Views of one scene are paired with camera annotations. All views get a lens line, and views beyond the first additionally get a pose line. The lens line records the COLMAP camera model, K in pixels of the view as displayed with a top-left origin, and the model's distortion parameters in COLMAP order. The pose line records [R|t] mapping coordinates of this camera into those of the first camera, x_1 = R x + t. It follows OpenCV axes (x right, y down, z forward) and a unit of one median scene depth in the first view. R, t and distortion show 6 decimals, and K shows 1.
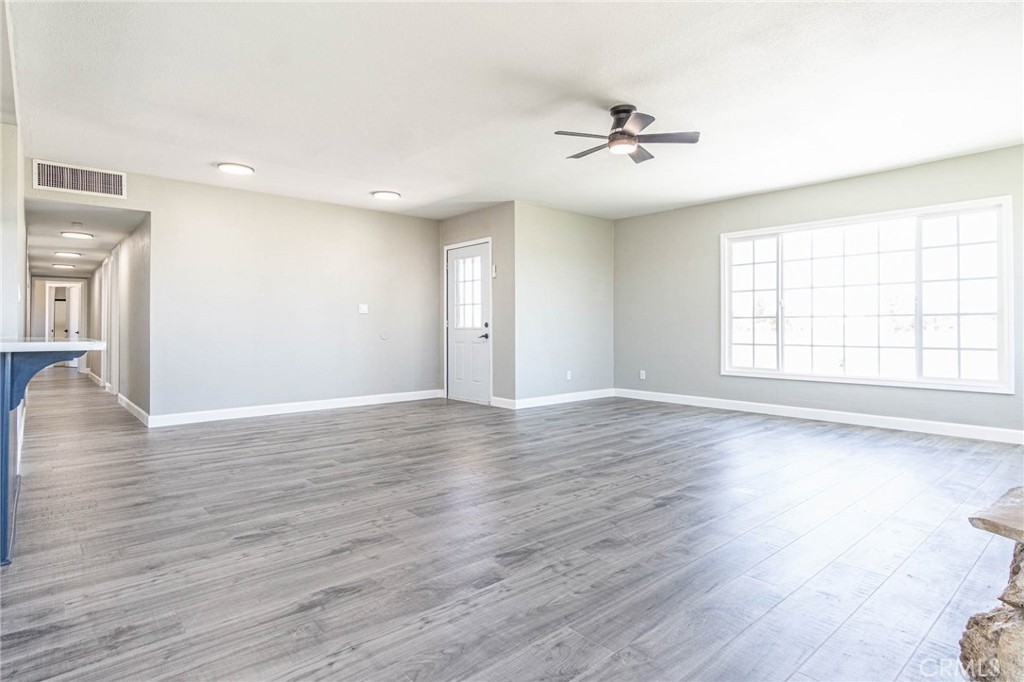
lens RADIAL K [[539.4, 0, 514.1], [0, 539.4, 324.1], [0, 0, 1]] dist [0.001484, 0.001285]
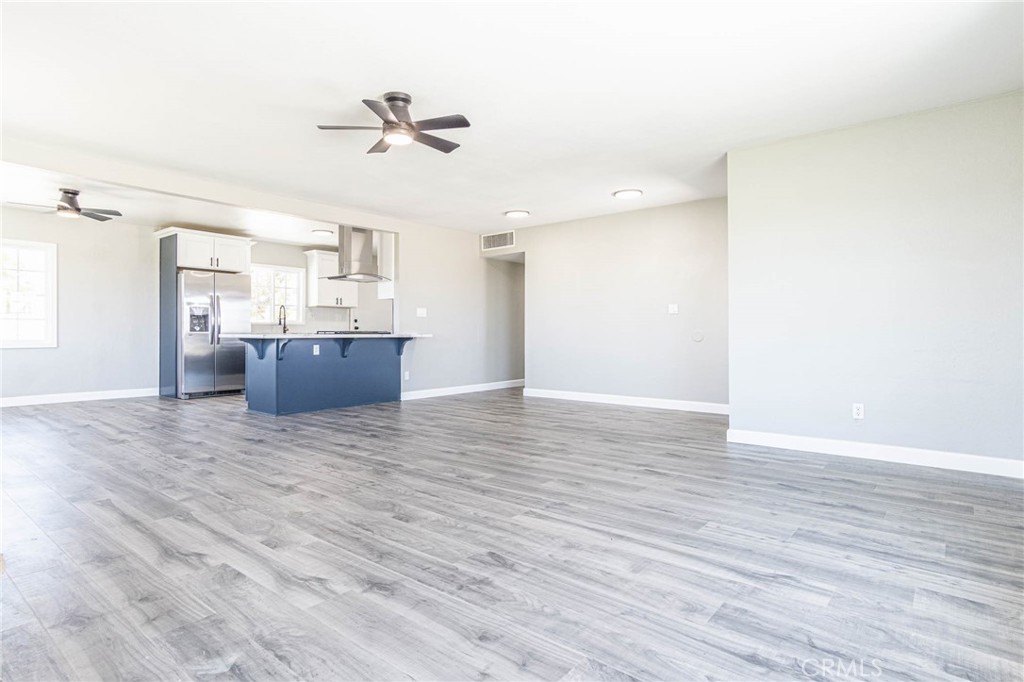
lens RADIAL K [[542.1, 0, 502.5], [0, 542.1, 337.4], [0, 0, 1]] dist [-0.001230, 0.001091]
pose [[0.150682, 0.009990, -0.988532, 0.909128], [0.006413, 0.999918, 0.011083, 0.013860], [0.988561, -0.008010, 0.150606, 0.811487]]
